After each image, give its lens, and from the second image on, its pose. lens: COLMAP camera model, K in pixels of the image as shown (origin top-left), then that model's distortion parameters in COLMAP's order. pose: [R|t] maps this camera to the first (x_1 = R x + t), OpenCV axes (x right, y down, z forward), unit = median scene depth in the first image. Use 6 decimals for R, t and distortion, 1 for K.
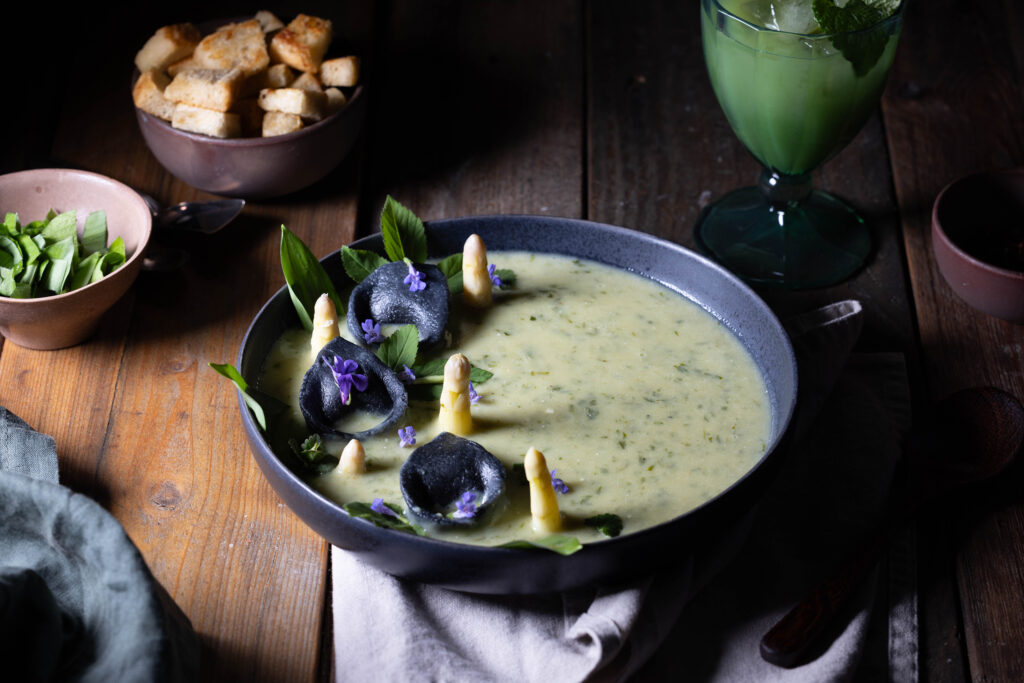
lens RADIAL K [[3082.8, 0, 513.2], [0, 3082.8, 334.2], [0, 0, 1]] dist [0.025358, 0.000000]
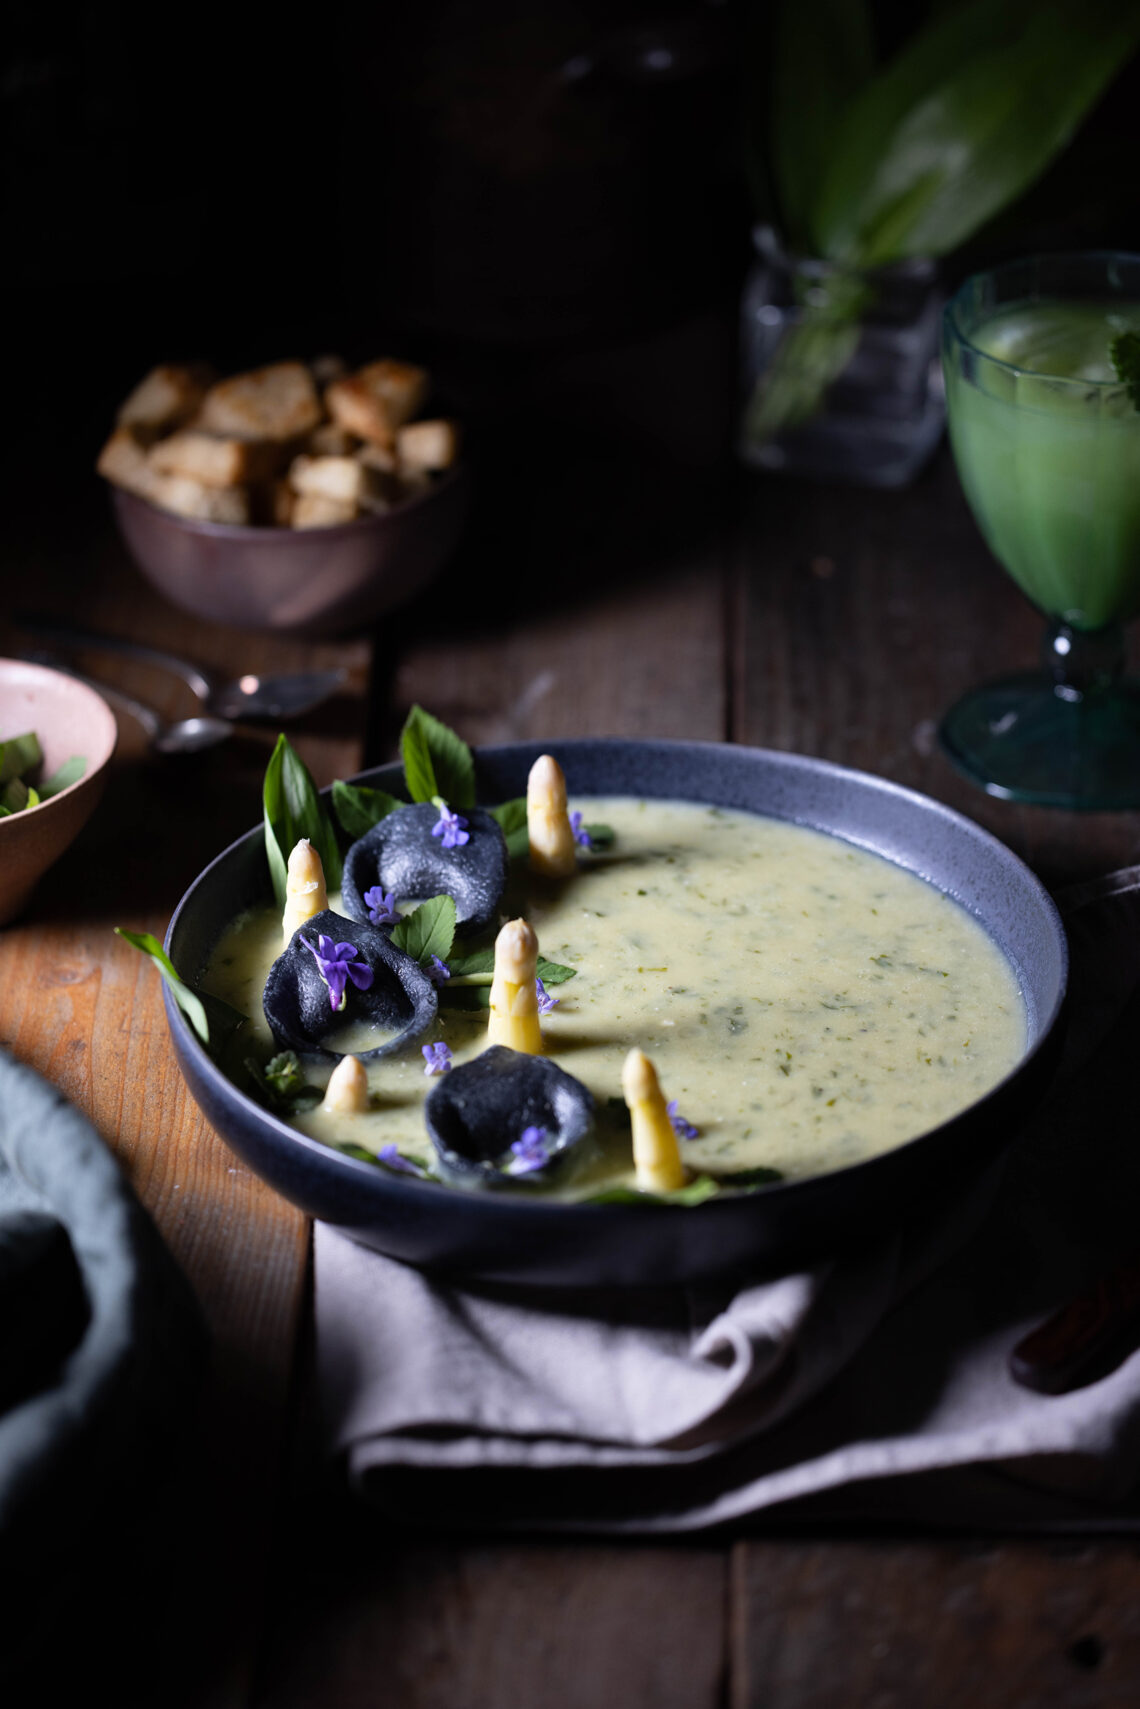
lens RADIAL K [[5145.0, 0, 524.7], [0, 5145.0, 888.4], [0, 0, 1]] dist [0.025358, 0.000000]
pose [[0.999590, -0.008499, -0.027339, 0.011644], [0.005758, 0.995088, -0.098822, 0.100398], [0.028044, 0.098624, 0.994730, -0.029302]]
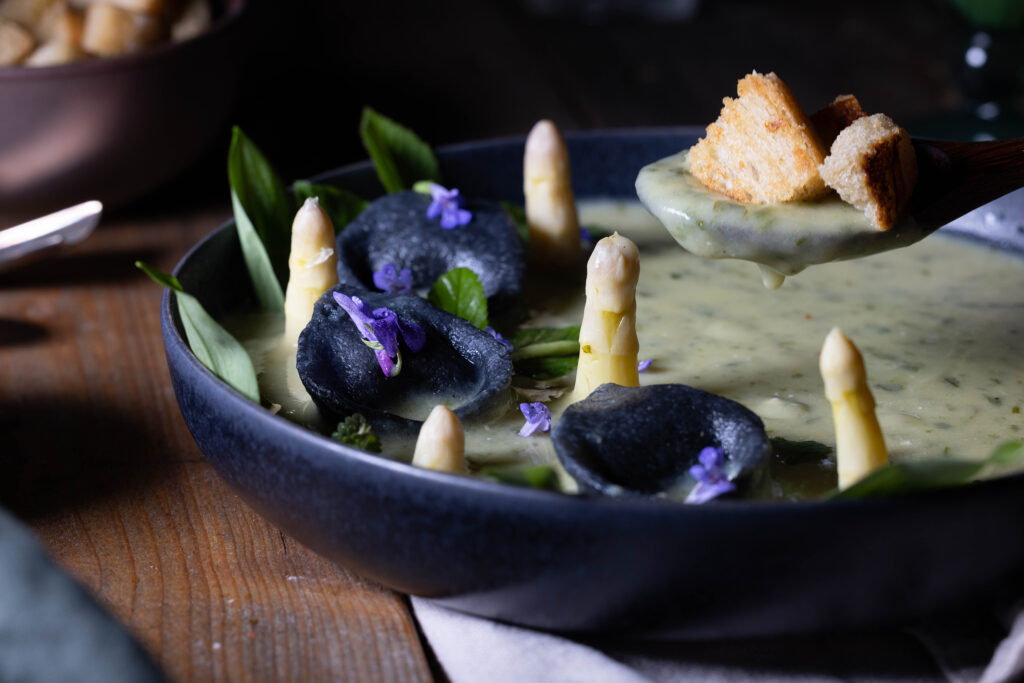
lens RADIAL K [[3082.8, 0, 518.6], [0, 3082.8, 339.4], [0, 0, 1]] dist [0.025358, 0.000000]
pose [[0.977541, -0.093186, 0.189023, -0.128212], [0.139668, 0.958131, -0.249954, 0.145161], [-0.157817, 0.270741, 0.949628, 0.515446]]
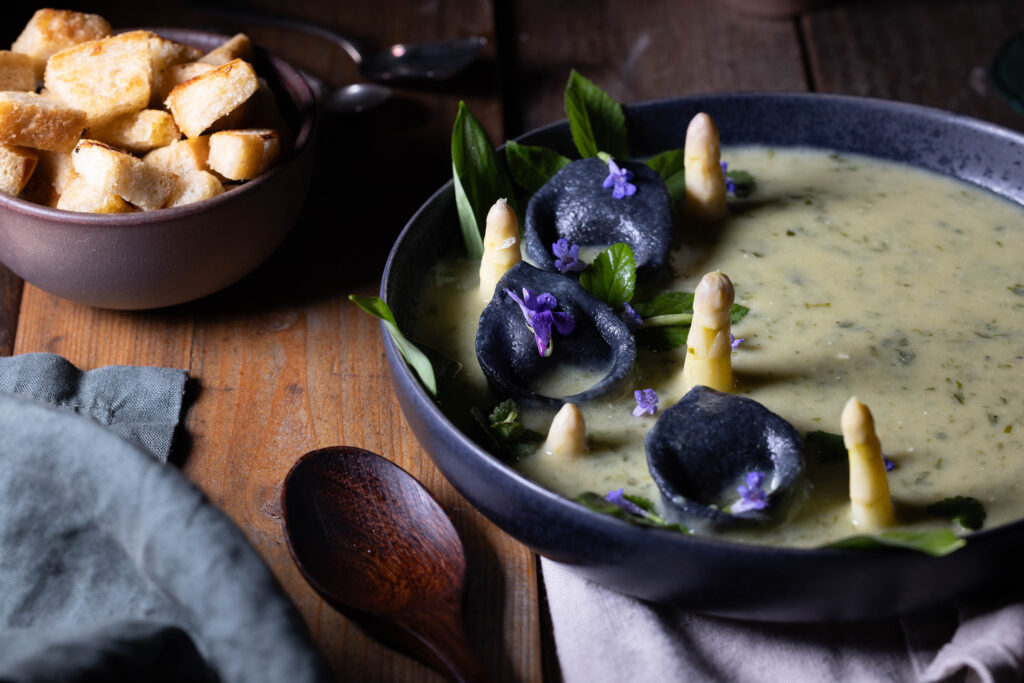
lens RADIAL K [[3082.8, 0, 511.4], [0, 3082.8, 342.0], [0, 0, 1]] dist [0.025358, 0.000000]
pose [[0.998592, -0.040565, 0.034183, -0.084261], [0.041614, 0.998667, -0.030545, 0.039747], [-0.032898, 0.031925, 0.998949, 0.325550]]
